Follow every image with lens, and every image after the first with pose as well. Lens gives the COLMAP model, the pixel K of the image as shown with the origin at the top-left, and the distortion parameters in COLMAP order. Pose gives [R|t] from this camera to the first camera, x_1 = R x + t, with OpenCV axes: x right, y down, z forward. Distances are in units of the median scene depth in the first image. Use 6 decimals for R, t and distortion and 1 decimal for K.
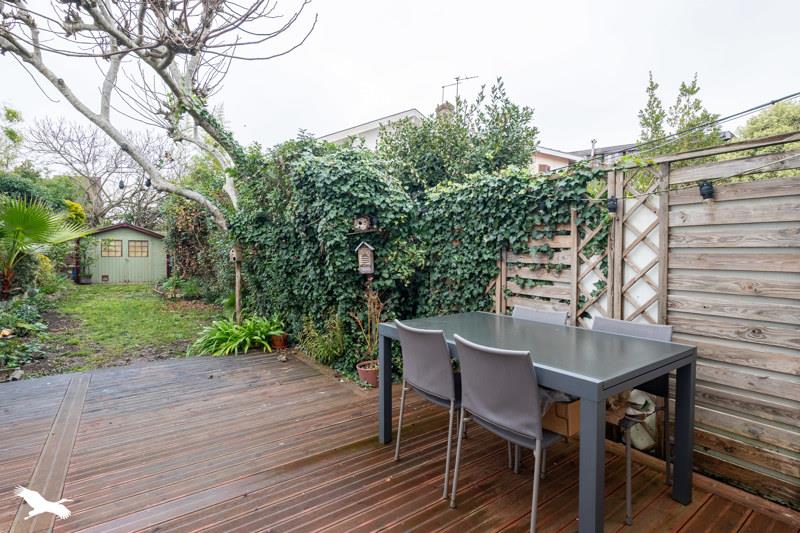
lens RADIAL K [[394.9, 0, 400.0], [0, 394.9, 266.5], [0, 0, 1]] dist [-0.003890, -0.000234]
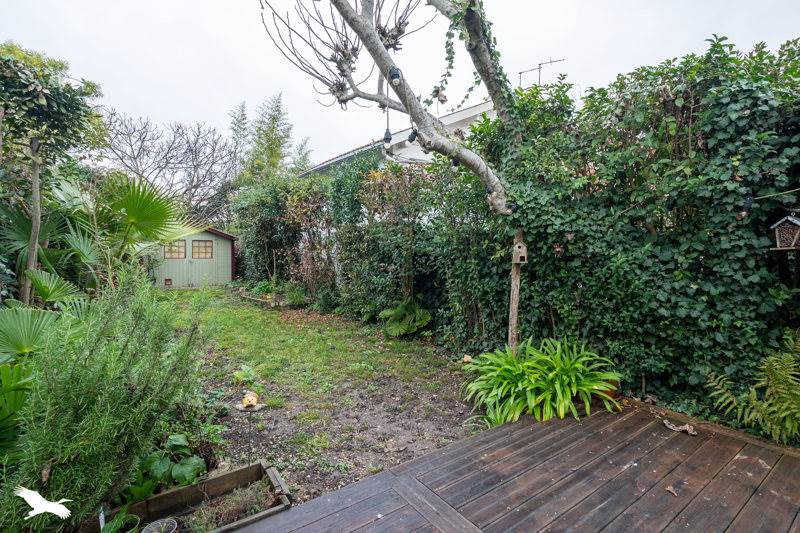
lens RADIAL K [[380.7, 0, 400.0], [0, 380.7, 266.5], [0, 0, 1]] dist [-0.004268, -0.000433]
pose [[0.999971, -0.003338, -0.006779, -0.215760], [0.003323, 0.999992, -0.002188, -0.002172], [0.006786, 0.002166, 0.999975, 0.132753]]
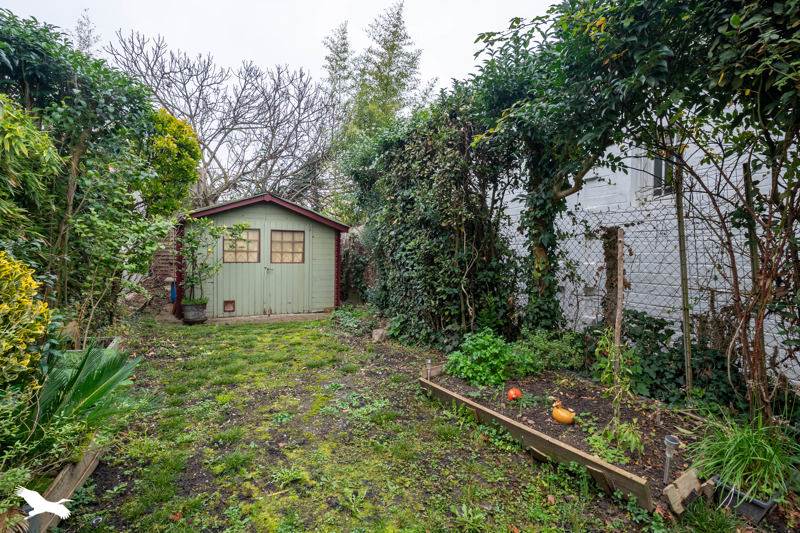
lens RADIAL K [[394.9, 0, 400.0], [0, 394.9, 266.5], [0, 0, 1]] dist [-0.003890, -0.000234]
pose [[0.985287, 0.003633, -0.170872, -0.469239], [-0.006909, 0.999803, -0.018581, -0.012598], [0.170771, 0.019489, 0.985118, 0.568365]]
